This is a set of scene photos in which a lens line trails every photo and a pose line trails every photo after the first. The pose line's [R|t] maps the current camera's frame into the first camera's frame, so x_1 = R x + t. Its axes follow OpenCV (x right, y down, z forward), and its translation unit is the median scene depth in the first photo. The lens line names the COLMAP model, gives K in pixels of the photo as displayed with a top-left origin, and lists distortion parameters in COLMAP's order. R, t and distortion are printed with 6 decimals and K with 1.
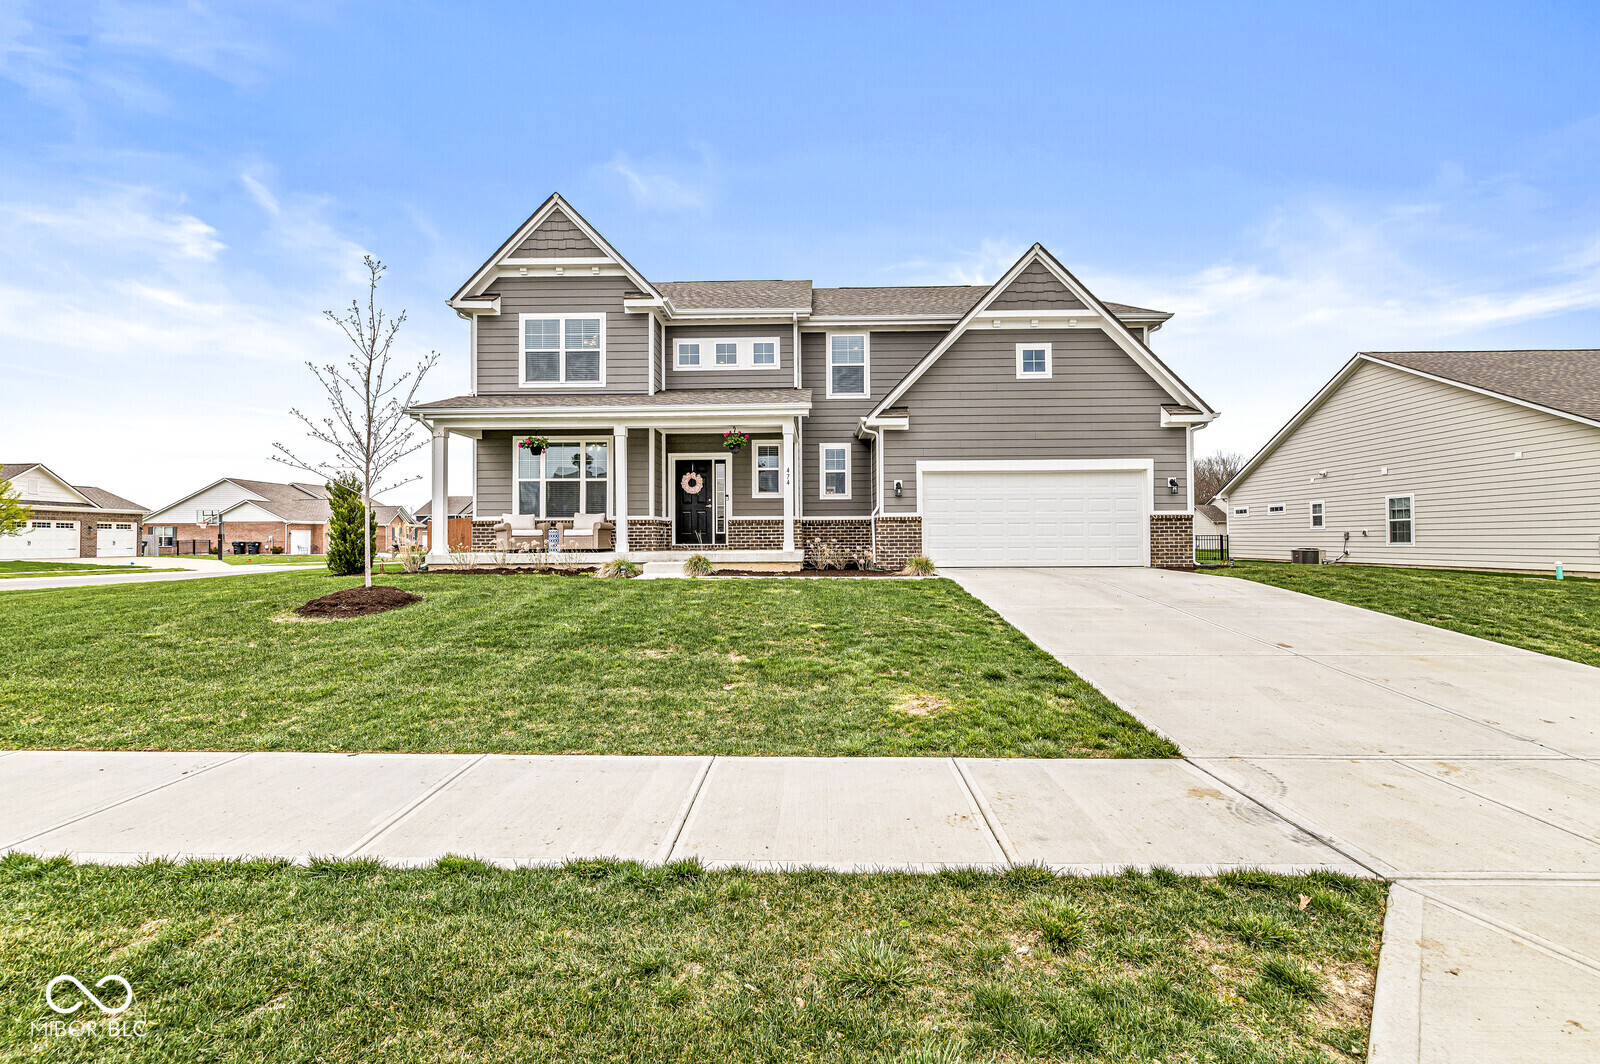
lens RADIAL K [[701.7, 0, 799.5], [0, 701.7, 525.5], [0, 0, 1]] dist [0.006670, 0.000207]
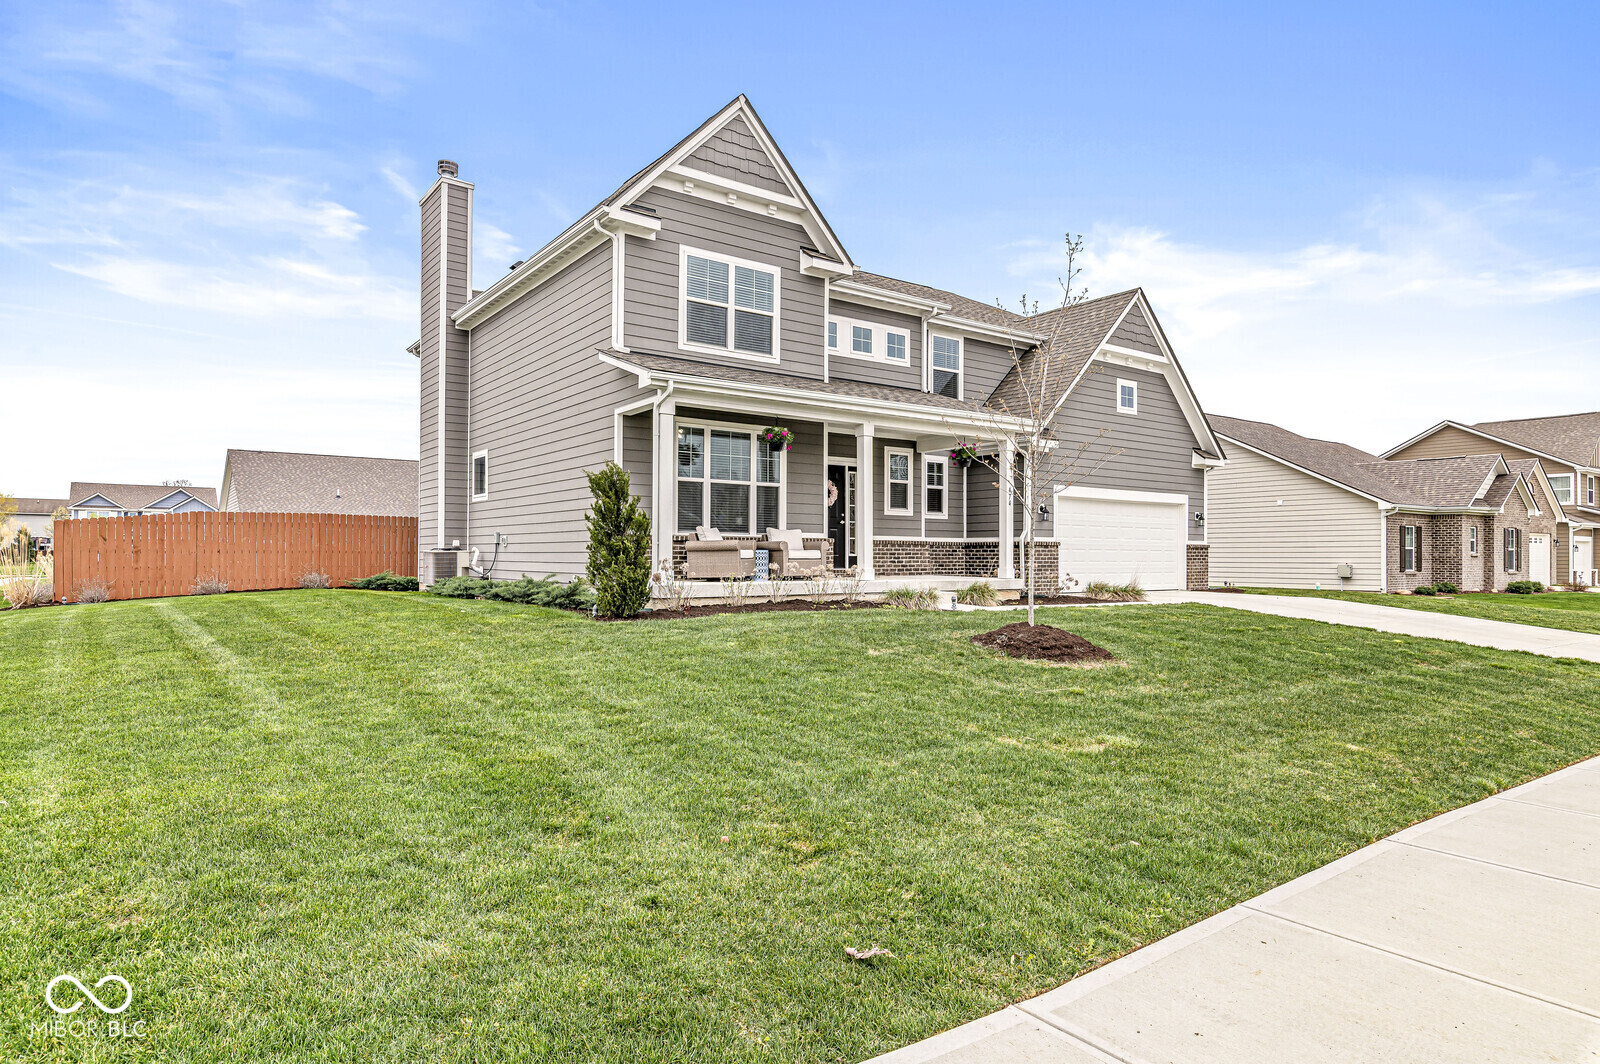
lens RADIAL K [[916.3, 0, 799.8], [0, 916.3, 545.0], [0, 0, 1]] dist [0.001605, 0.000787]
pose [[0.797668, 0.016547, 0.602869, -0.827173], [-0.022332, 0.999748, 0.002107, -0.002401], [-0.602683, -0.015144, 0.797837, 0.177529]]
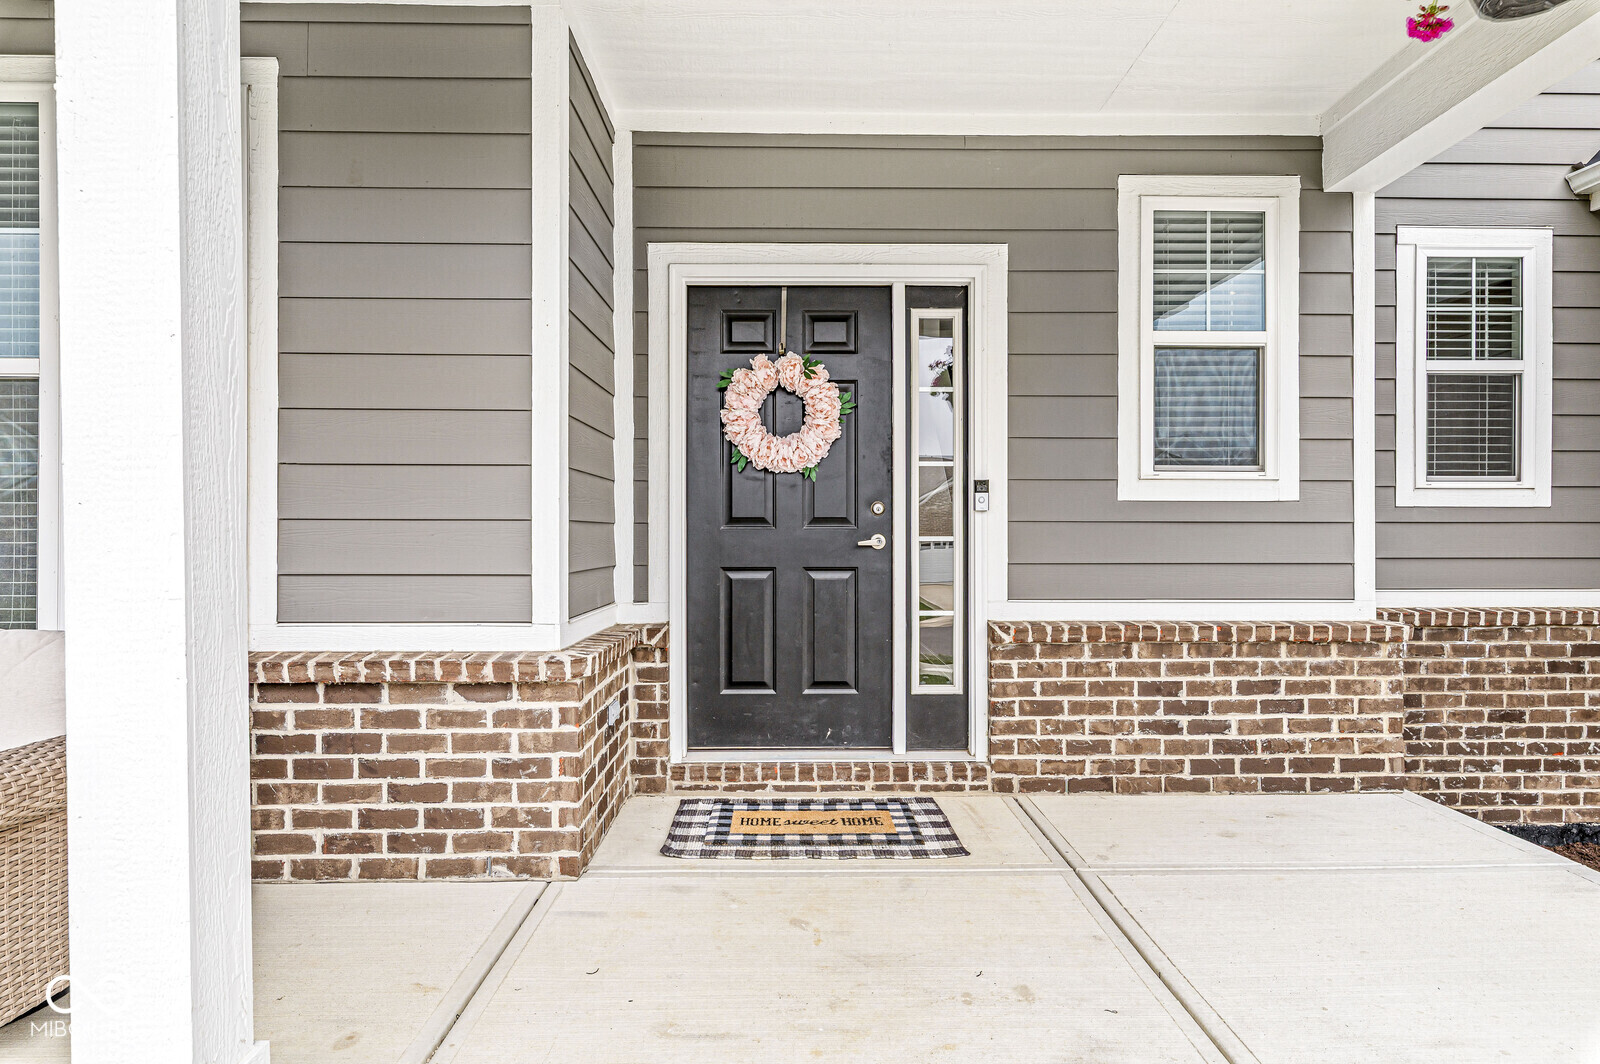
lens RADIAL K [[916.3, 0, 812.5], [0, 916.3, 537.0], [0, 0, 1]] dist [0.001605, 0.000787]
pose [[0.998939, 0.006278, 0.045628, -0.158210], [-0.007611, 0.999547, 0.029113, -0.036142], [-0.045424, -0.029430, 0.998534, 0.777293]]
